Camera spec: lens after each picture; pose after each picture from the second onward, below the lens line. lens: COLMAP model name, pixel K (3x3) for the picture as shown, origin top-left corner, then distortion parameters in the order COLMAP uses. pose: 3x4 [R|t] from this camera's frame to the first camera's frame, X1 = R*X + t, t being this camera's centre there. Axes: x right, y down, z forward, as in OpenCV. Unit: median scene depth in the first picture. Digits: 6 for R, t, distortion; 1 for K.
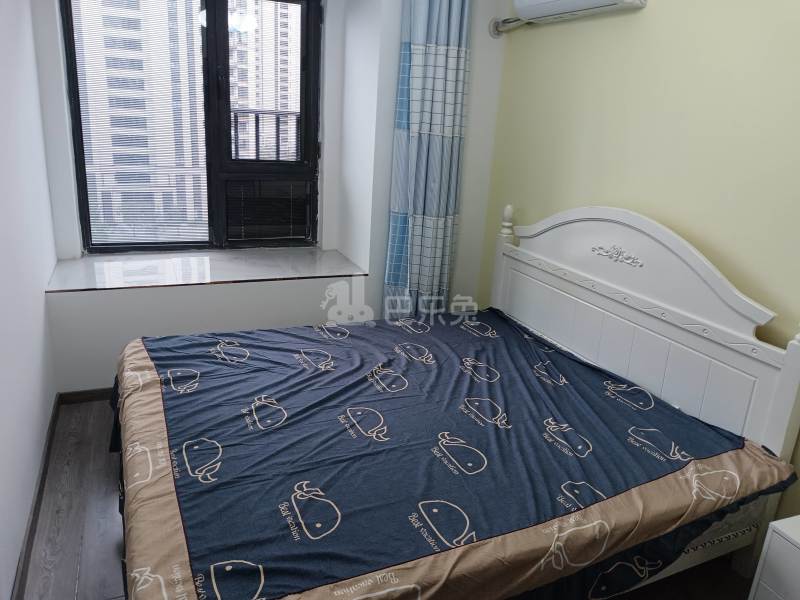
lens RADIAL K [[604.3, 0, 403.4], [0, 604.3, 296.8], [0, 0, 1]] dist [0.001967, -0.003071]
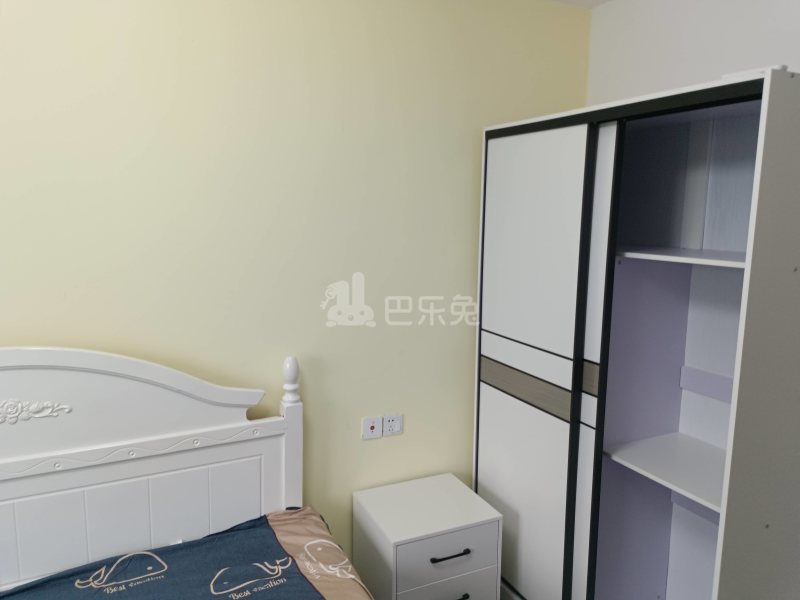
lens RADIAL K [[604.3, 0, 403.4], [0, 604.3, 296.8], [0, 0, 1]] dist [0.001967, -0.003071]
pose [[-0.047617, -0.206596, 0.977267, -0.353061], [0.285948, 0.934611, 0.211511, -0.251815], [-0.957061, 0.289519, 0.014572, 0.653544]]
